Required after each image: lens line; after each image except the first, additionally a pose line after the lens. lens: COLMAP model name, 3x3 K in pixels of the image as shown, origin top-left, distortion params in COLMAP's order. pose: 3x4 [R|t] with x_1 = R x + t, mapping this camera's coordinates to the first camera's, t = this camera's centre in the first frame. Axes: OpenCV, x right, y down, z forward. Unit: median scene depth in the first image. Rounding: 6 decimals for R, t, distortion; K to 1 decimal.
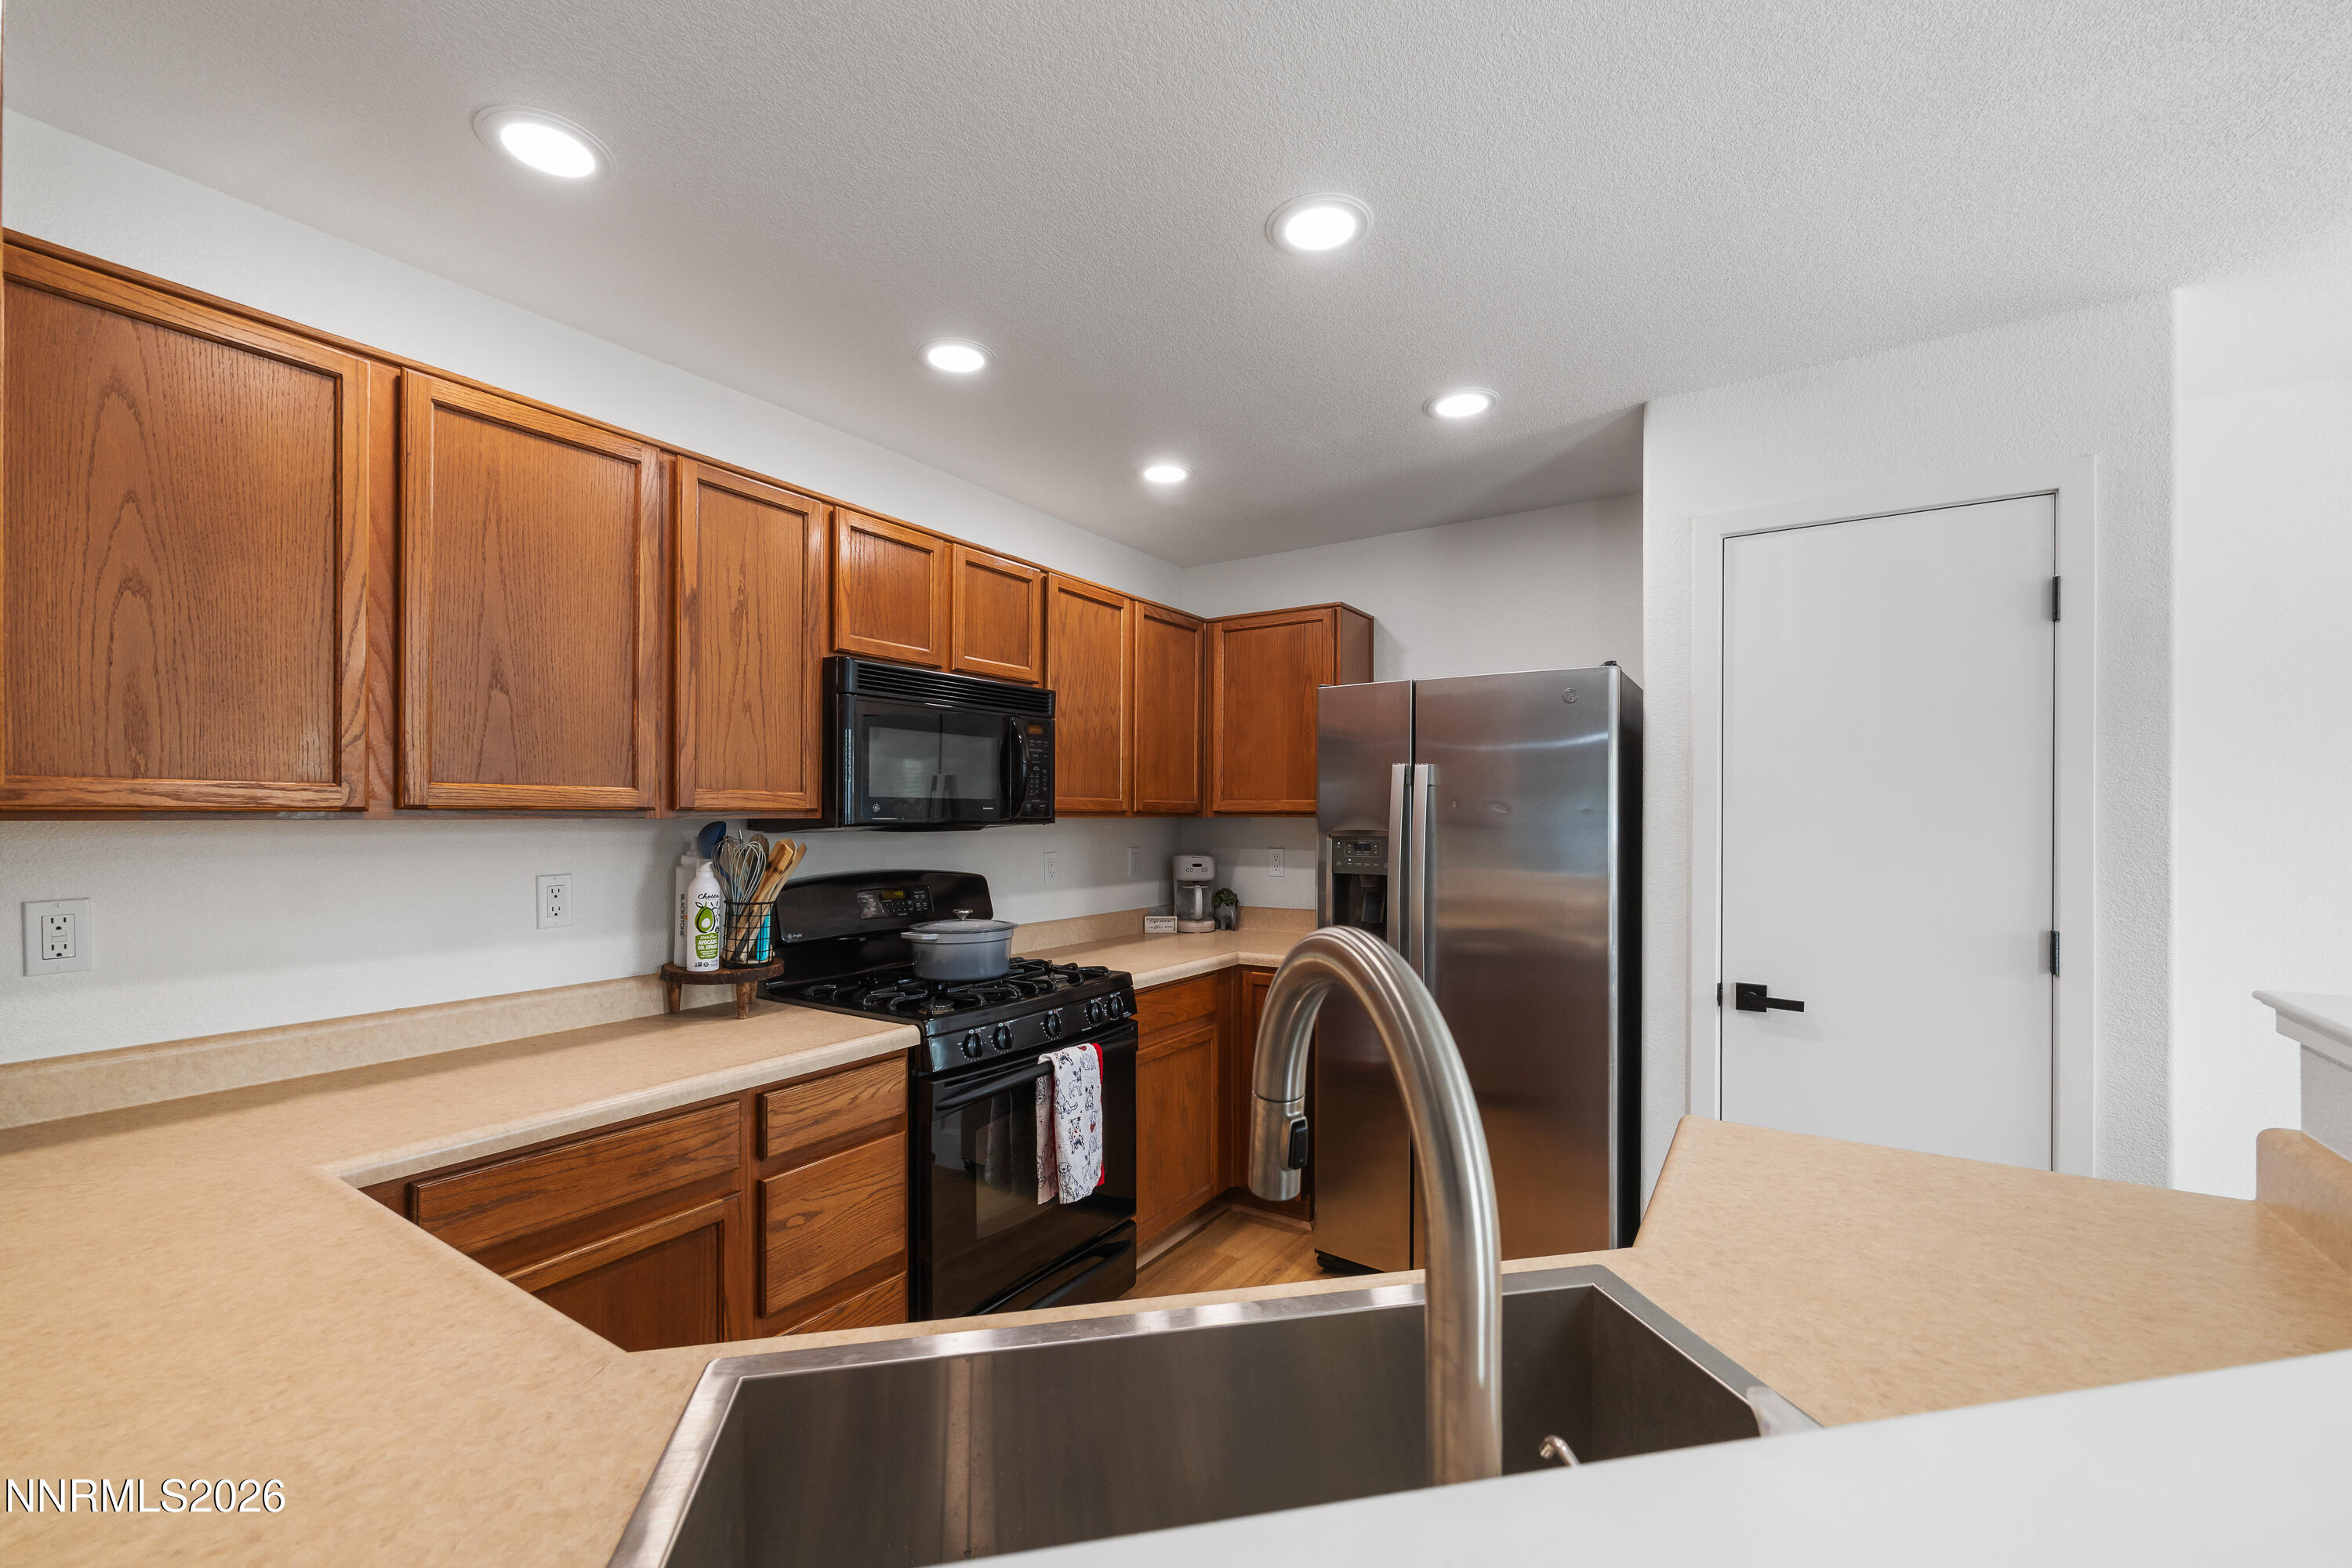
lens RADIAL K [[948.2, 0, 1181.8], [0, 948.2, 818.0], [0, 0, 1]] dist [-0.001884, 0.000528]
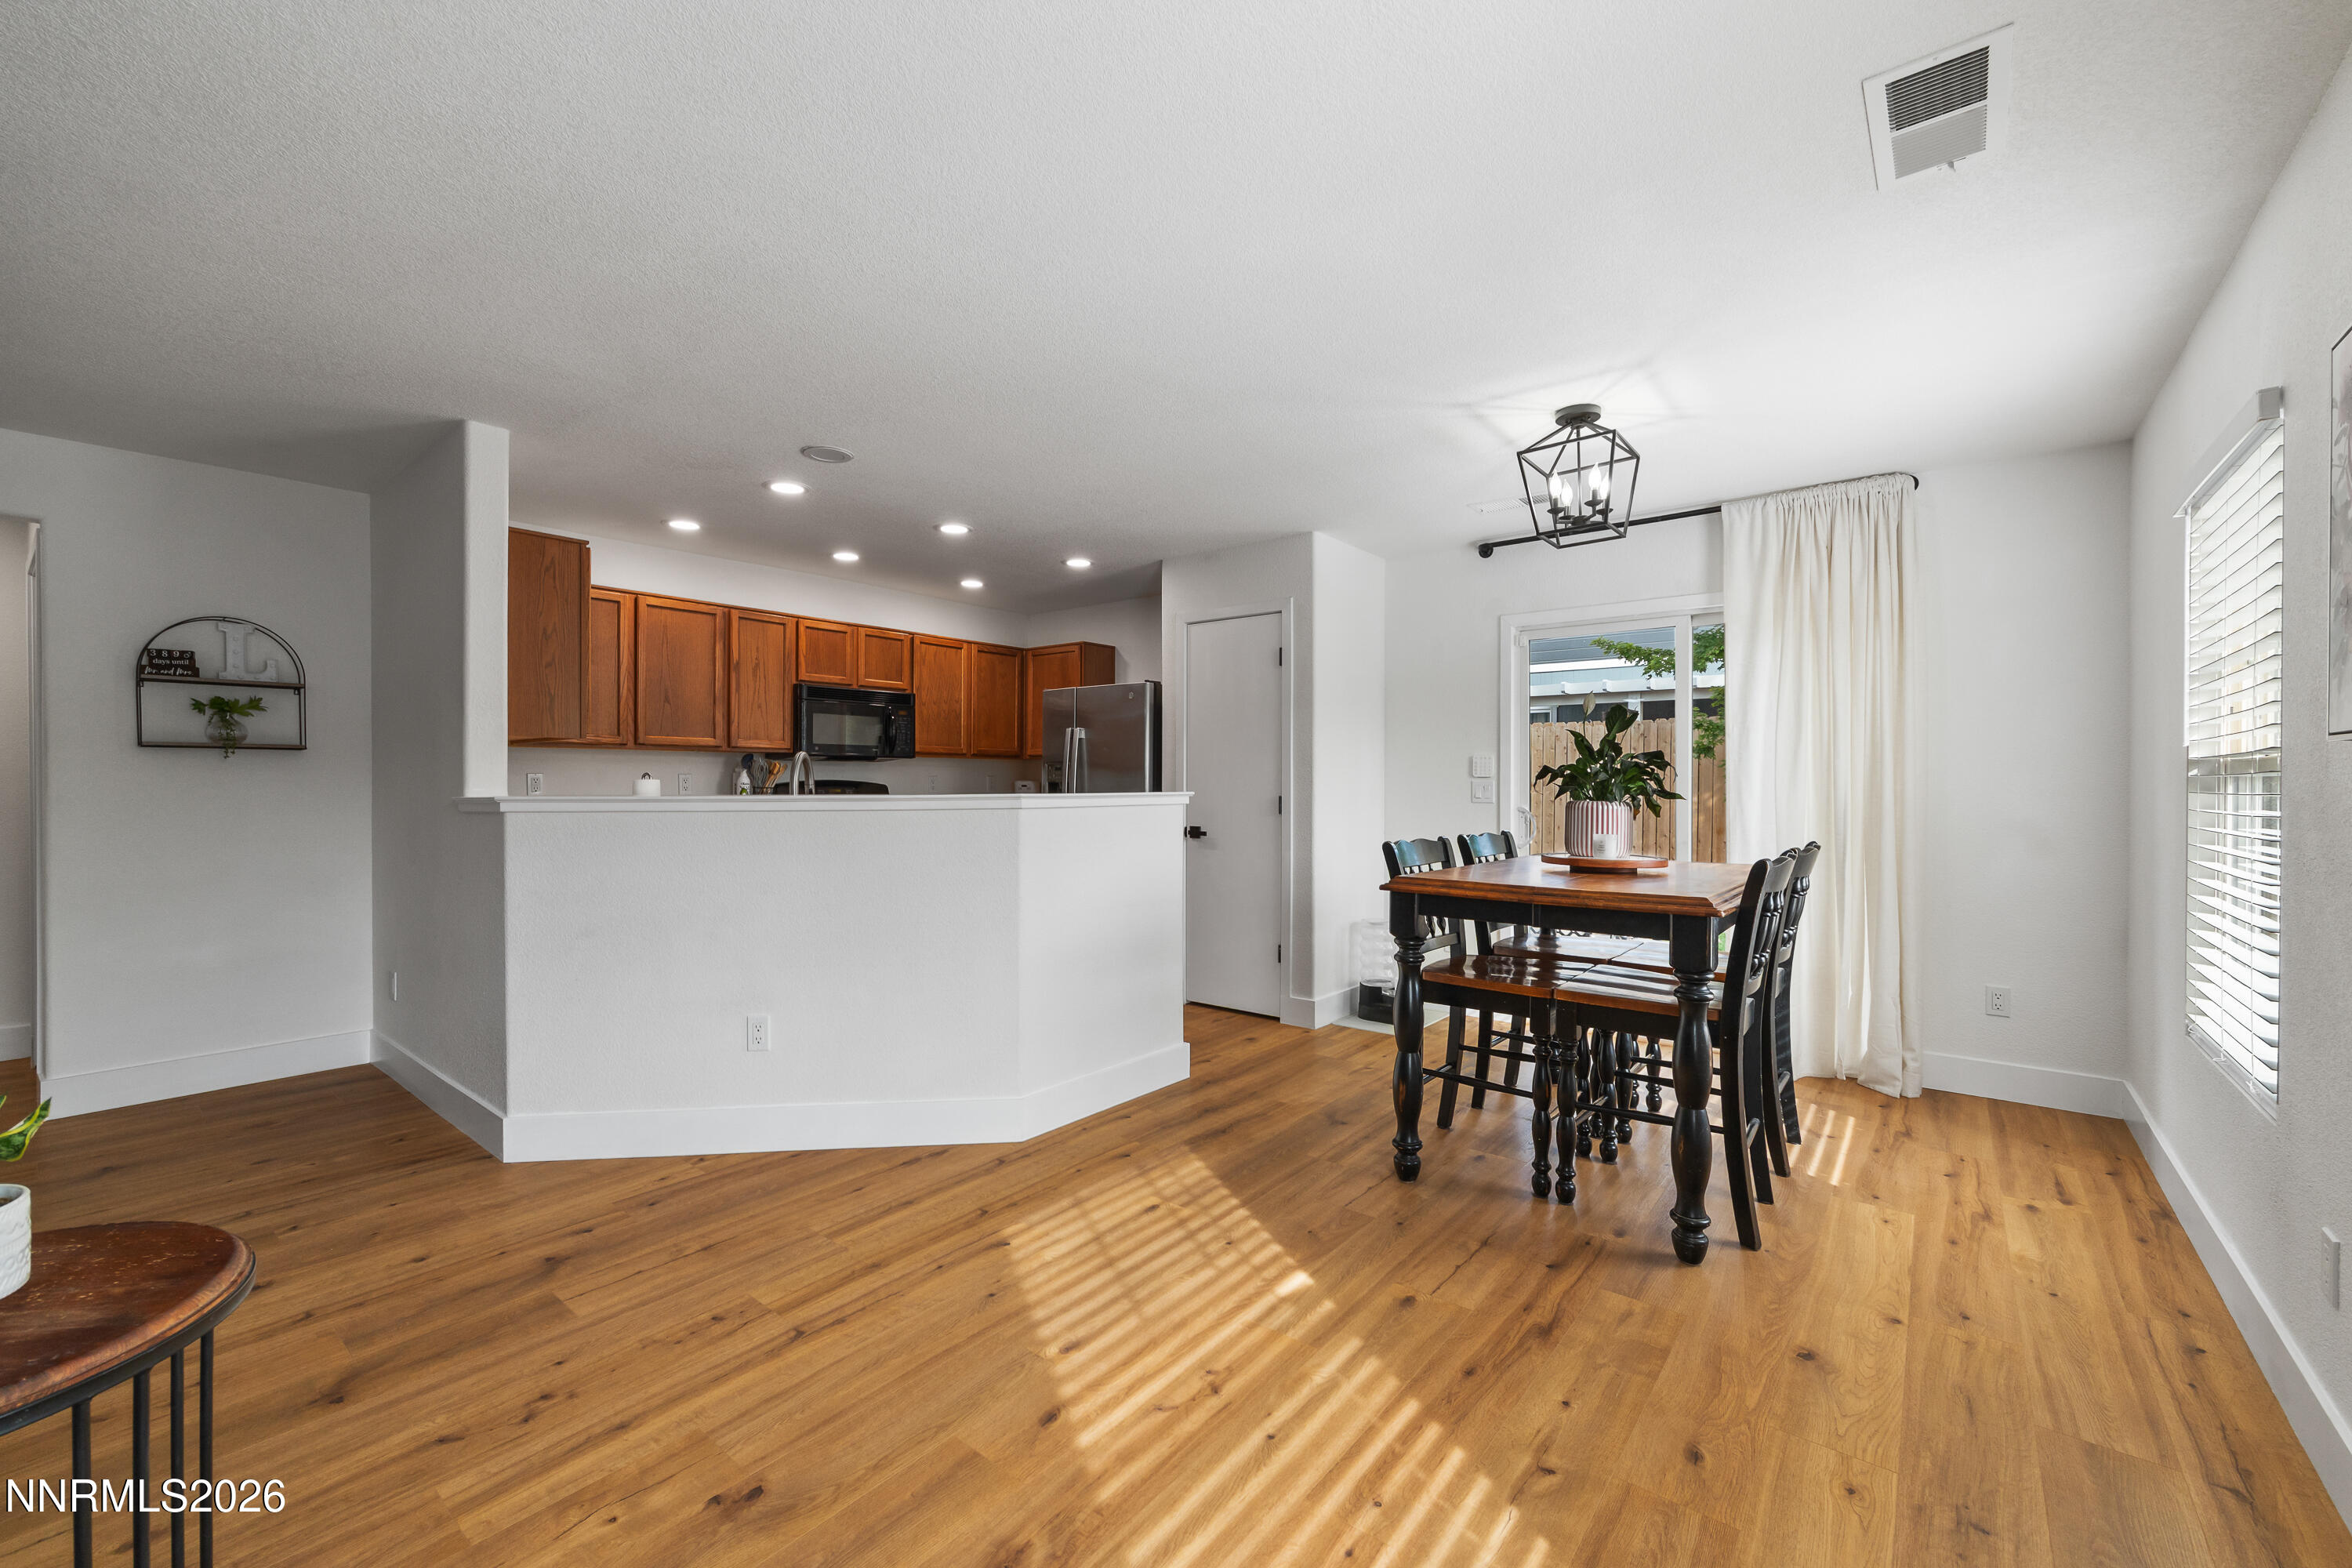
lens RADIAL K [[948.2, 0, 1180.8], [0, 948.2, 788.7], [0, 0, 1]] dist [-0.001884, 0.000528]
pose [[0.995232, 0.000623, -0.097532, 0.789224], [-0.000465, 0.999999, 0.001650, 0.084391], [0.097533, -0.001597, 0.995231, -1.216053]]
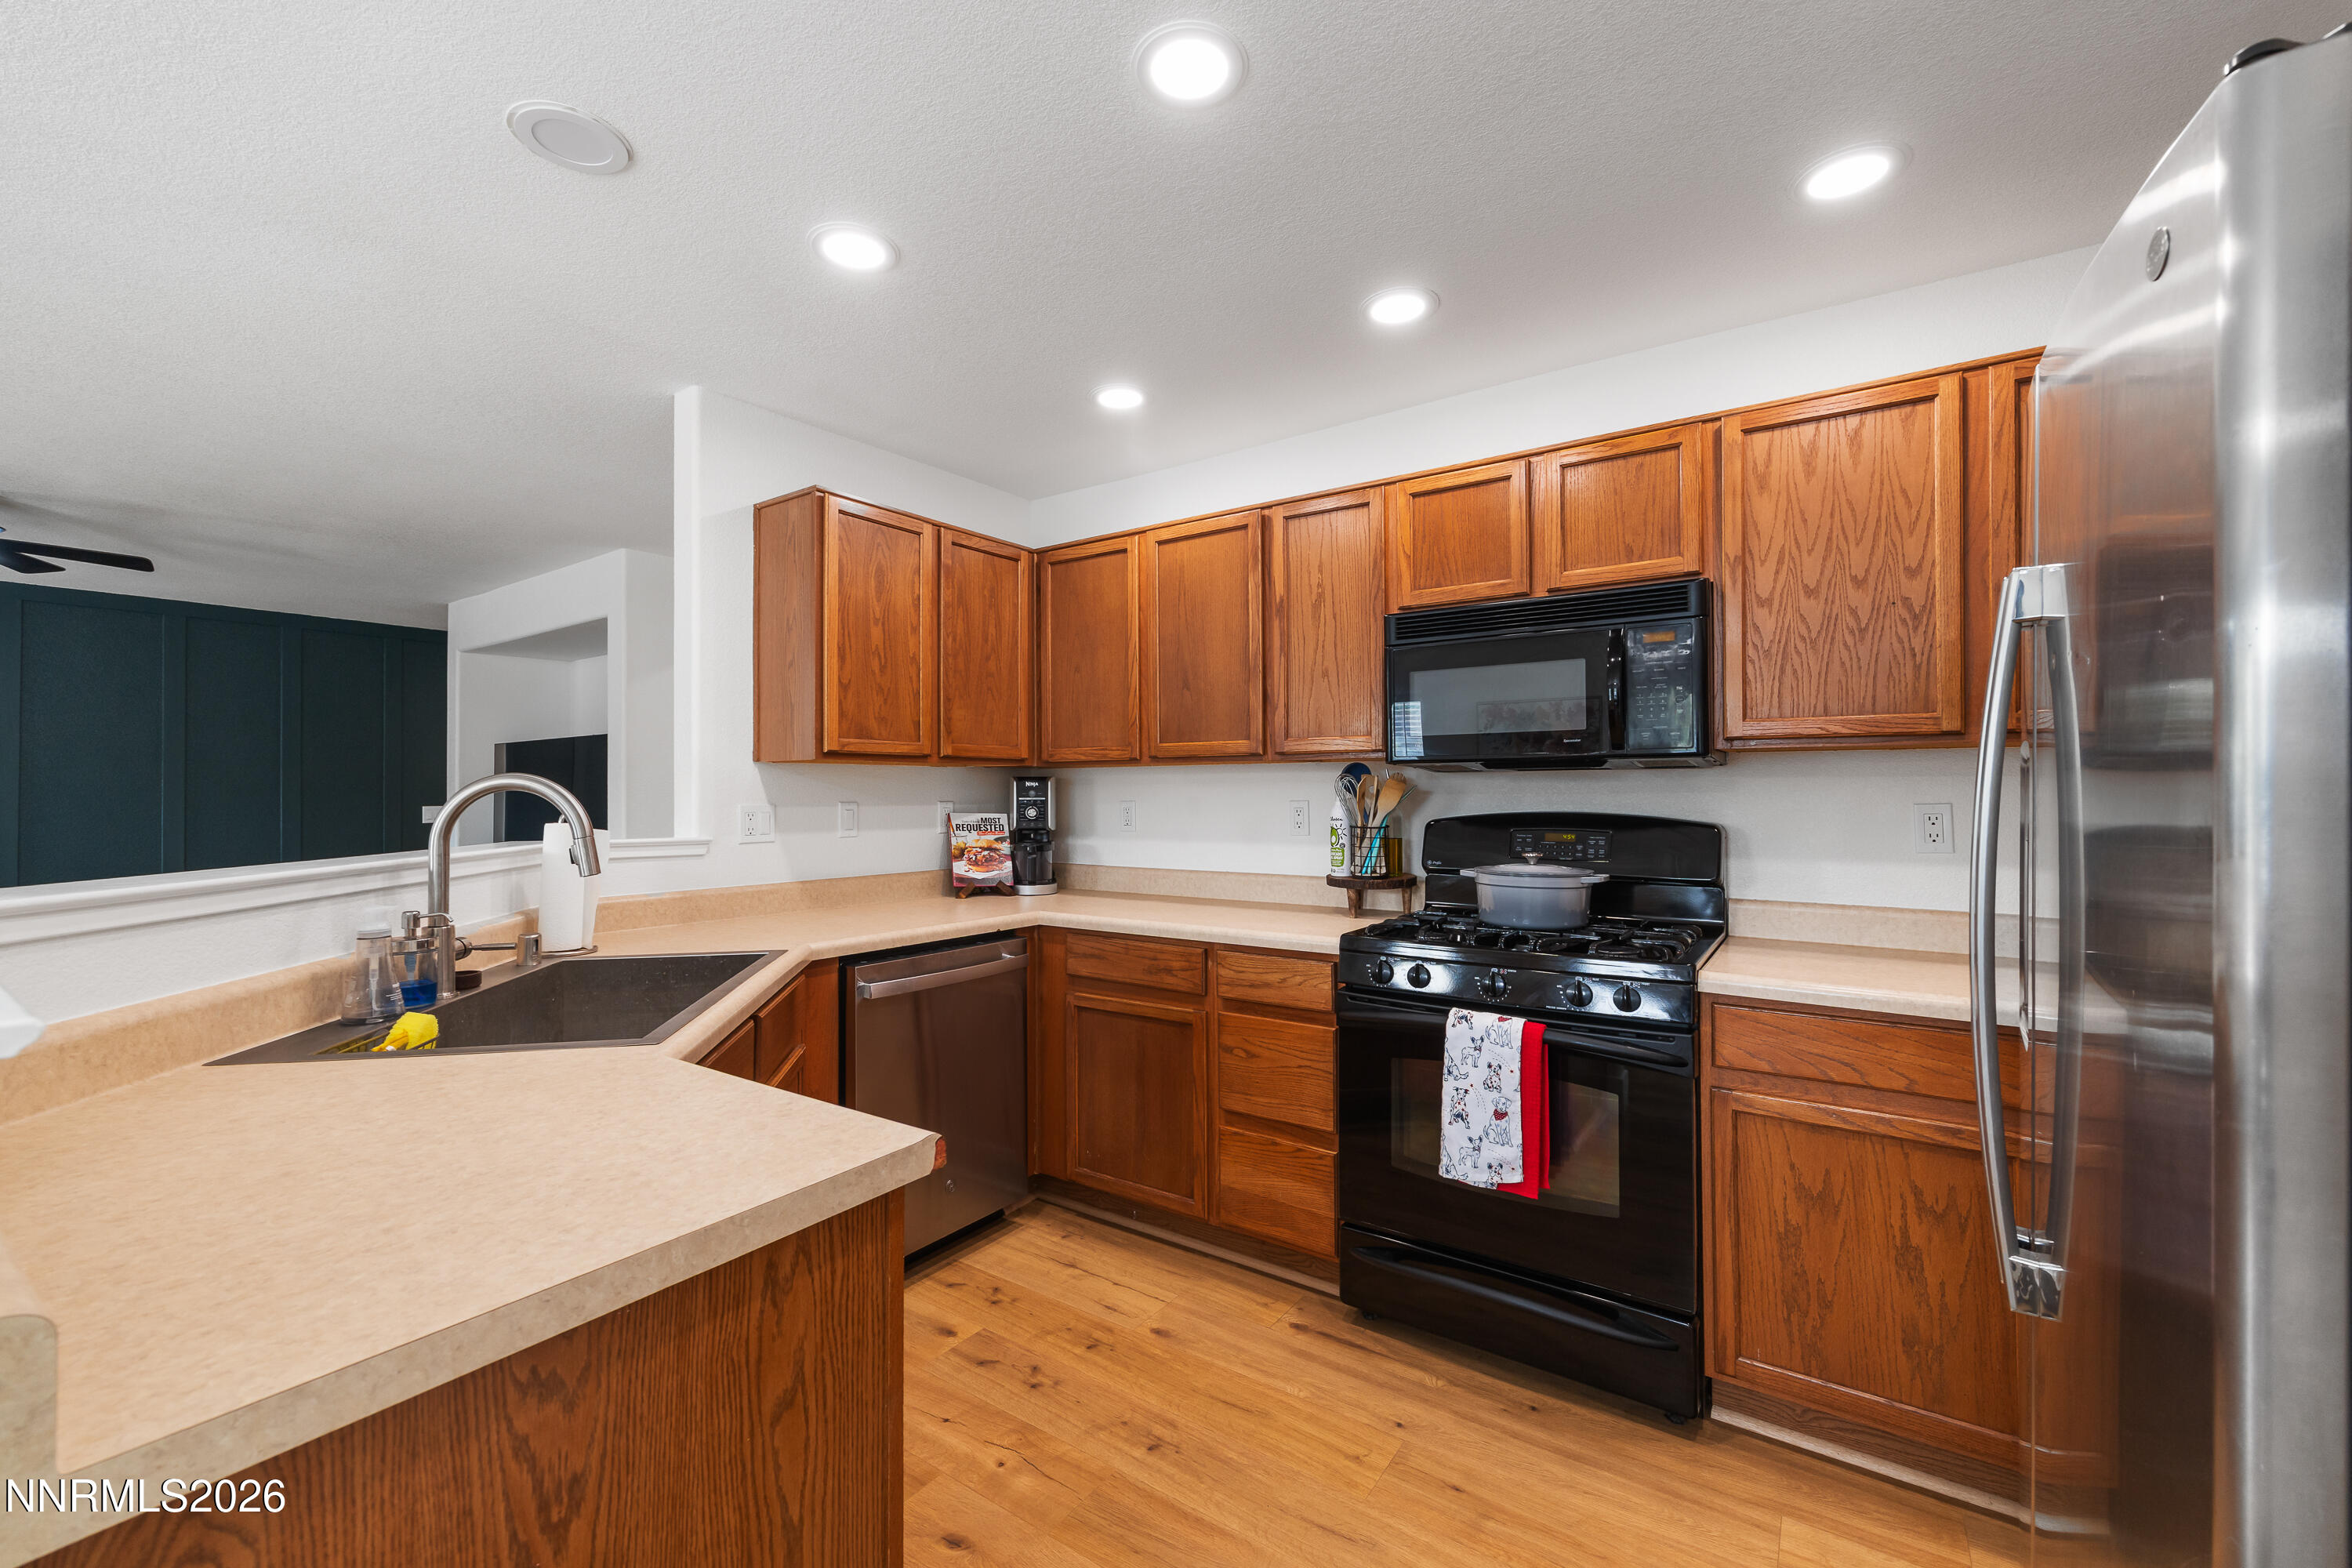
lens RADIAL K [[948.2, 0, 1177.3], [0, 948.2, 787.4], [0, 0, 1]] dist [-0.001884, 0.000528]
pose [[-0.015220, -0.005375, -0.999870, 0.770201], [0.000863, 0.999985, -0.005389, 0.042161], [0.999884, -0.000944, -0.015215, 0.749876]]
